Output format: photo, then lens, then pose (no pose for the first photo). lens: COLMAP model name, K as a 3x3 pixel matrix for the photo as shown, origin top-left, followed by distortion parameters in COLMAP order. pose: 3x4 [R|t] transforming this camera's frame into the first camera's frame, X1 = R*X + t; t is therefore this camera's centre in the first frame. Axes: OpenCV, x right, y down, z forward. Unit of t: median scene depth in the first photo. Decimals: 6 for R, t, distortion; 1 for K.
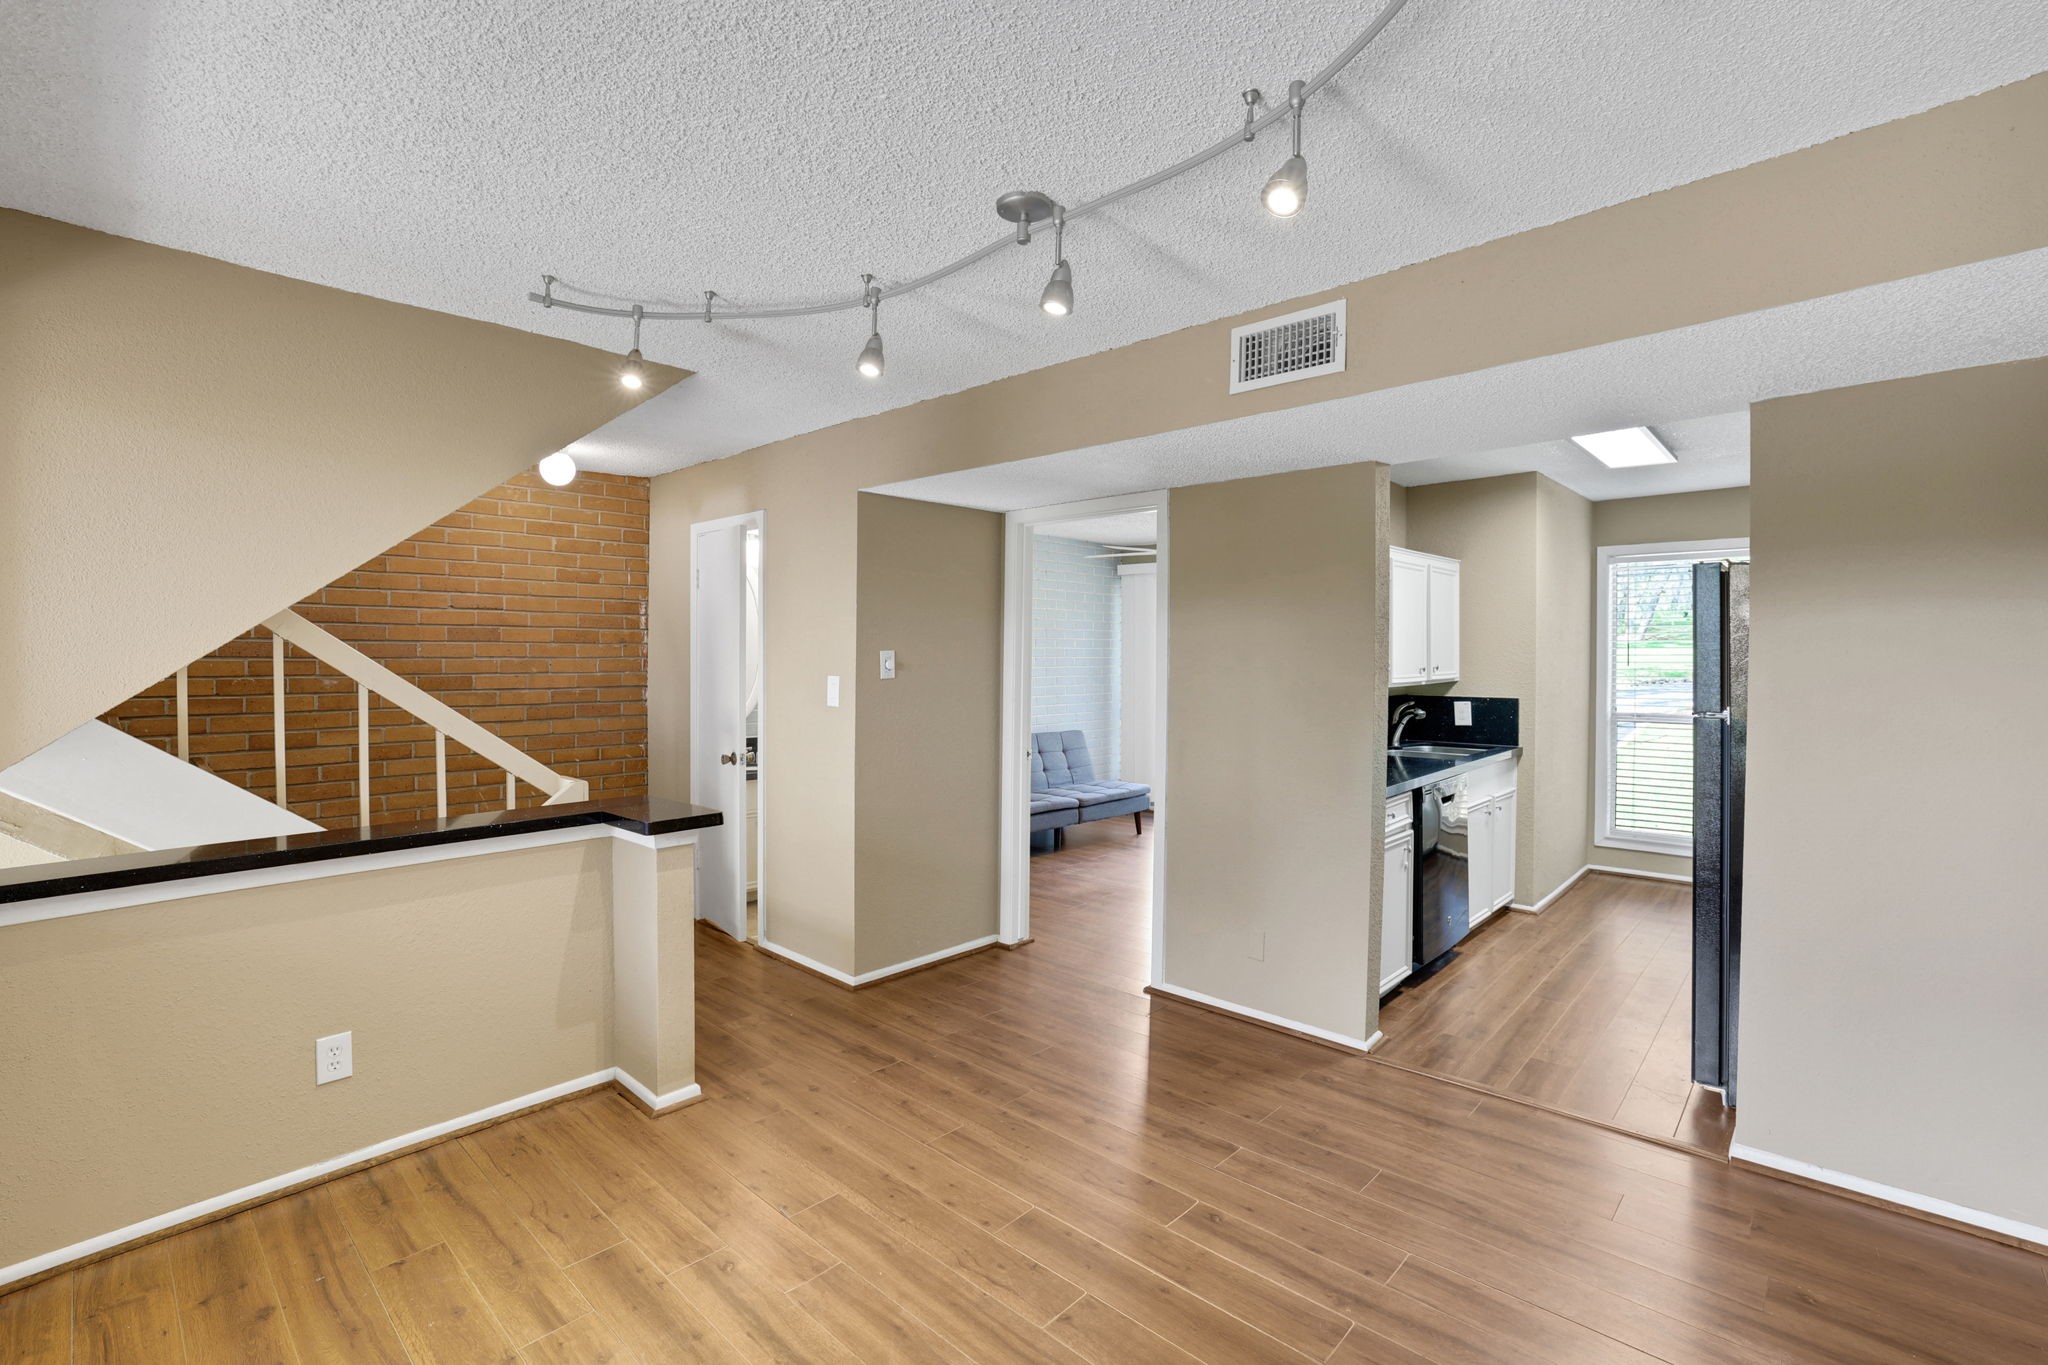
lens RADIAL K [[889.4, 0, 1024.0], [0, 889.4, 682.5], [0, 0, 1]] dist [0.001233, 0.000665]
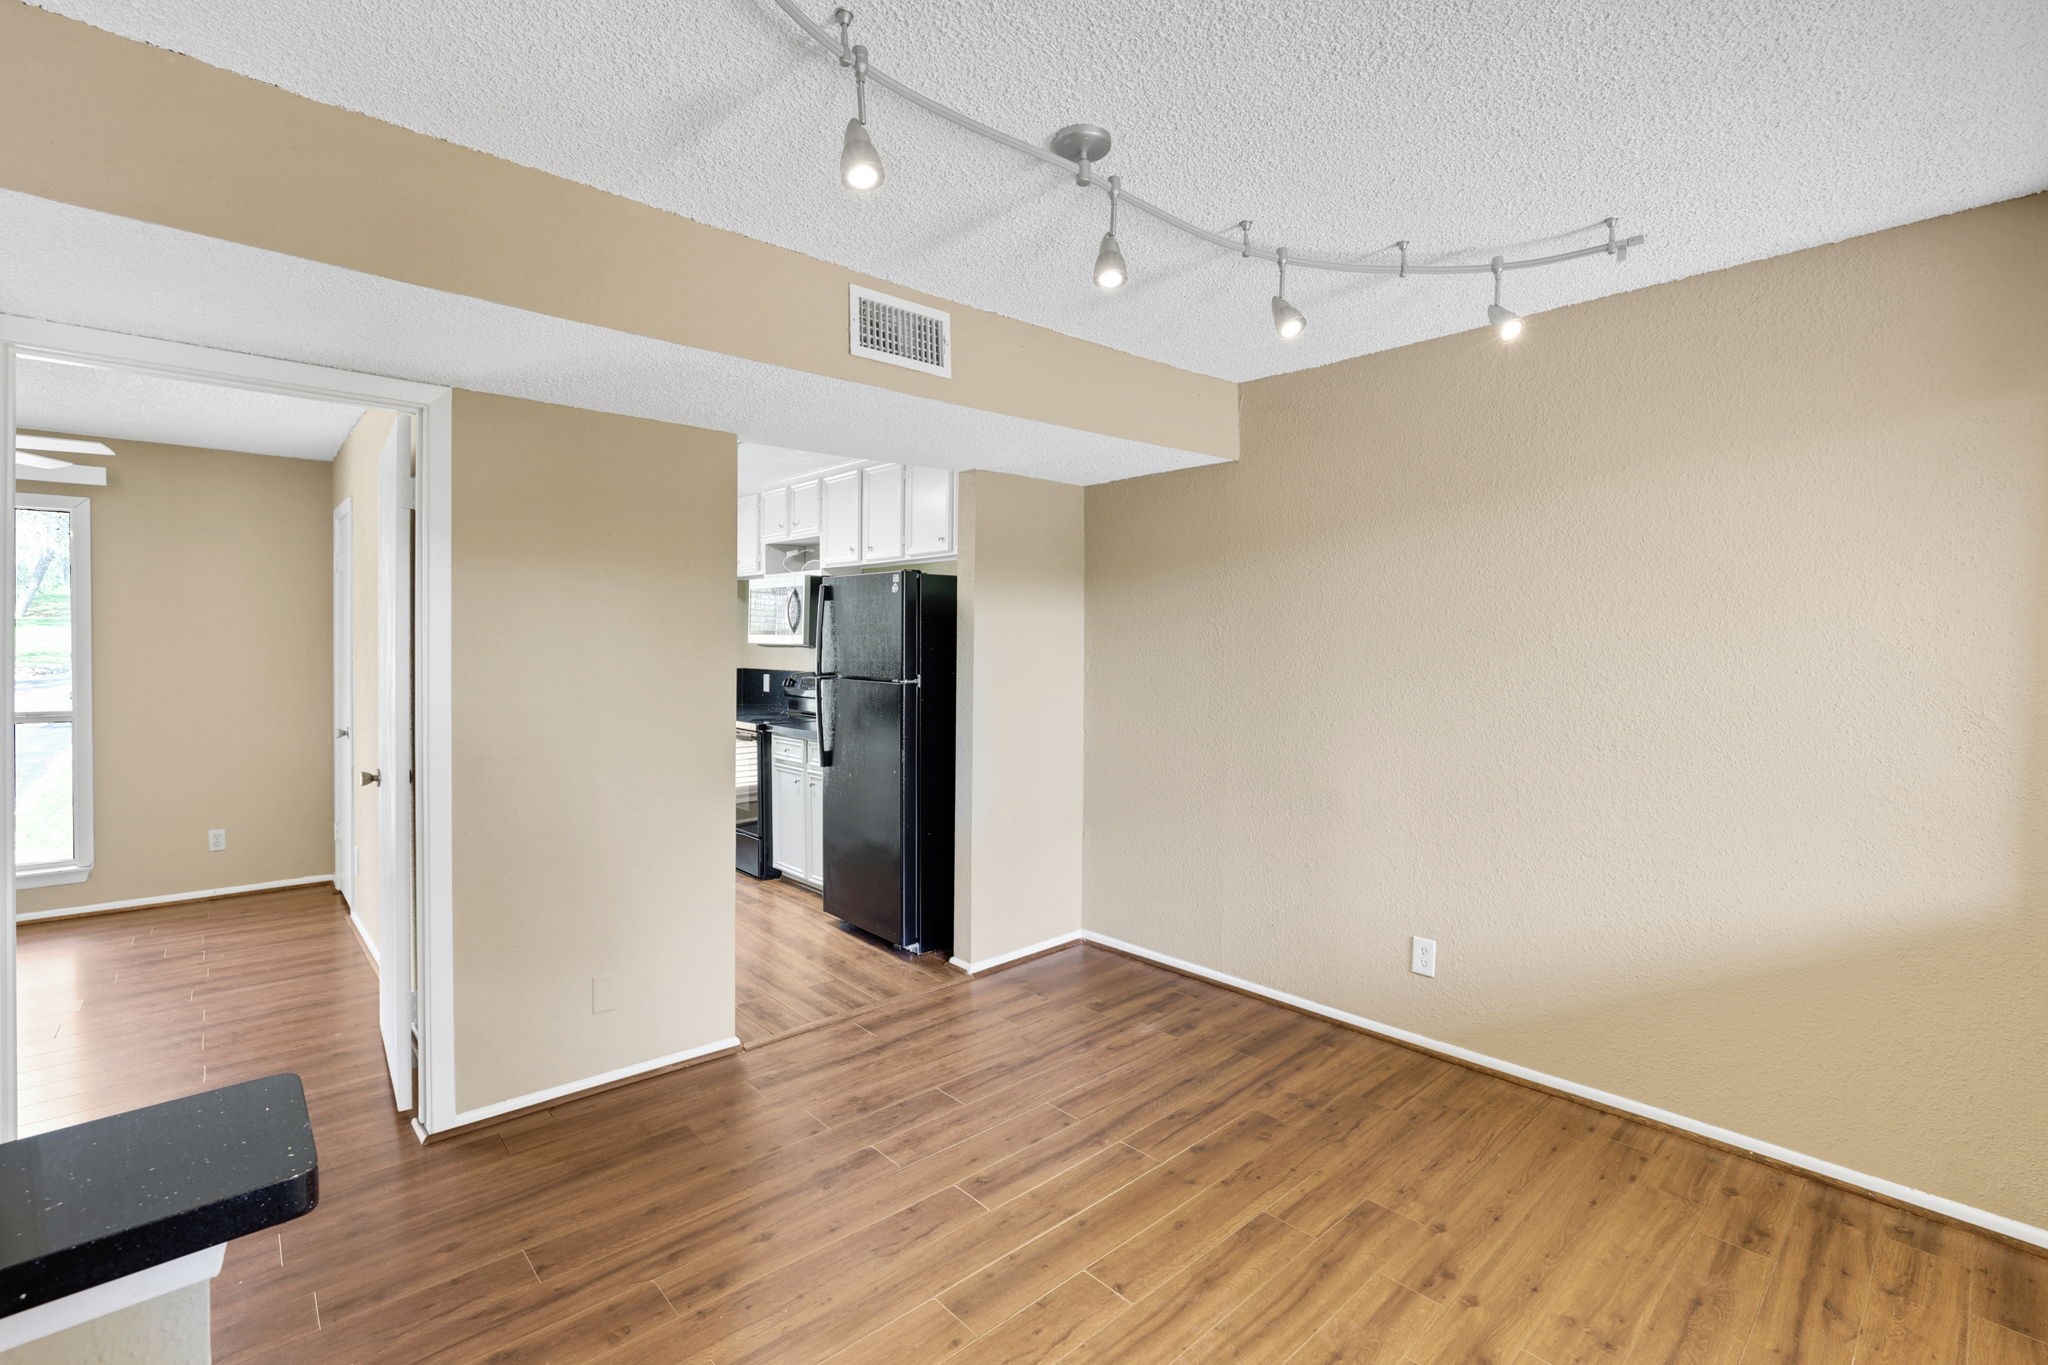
lens RADIAL K [[936.8, 0, 1039.1], [0, 936.8, 667.4], [0, 0, 1]] dist [-0.030369, 0.000686]
pose [[0.082892, -0.024291, 0.996262, -0.755176], [0.023264, 0.999478, 0.022433, -0.013297], [-0.996287, 0.021318, 0.083414, 0.751996]]
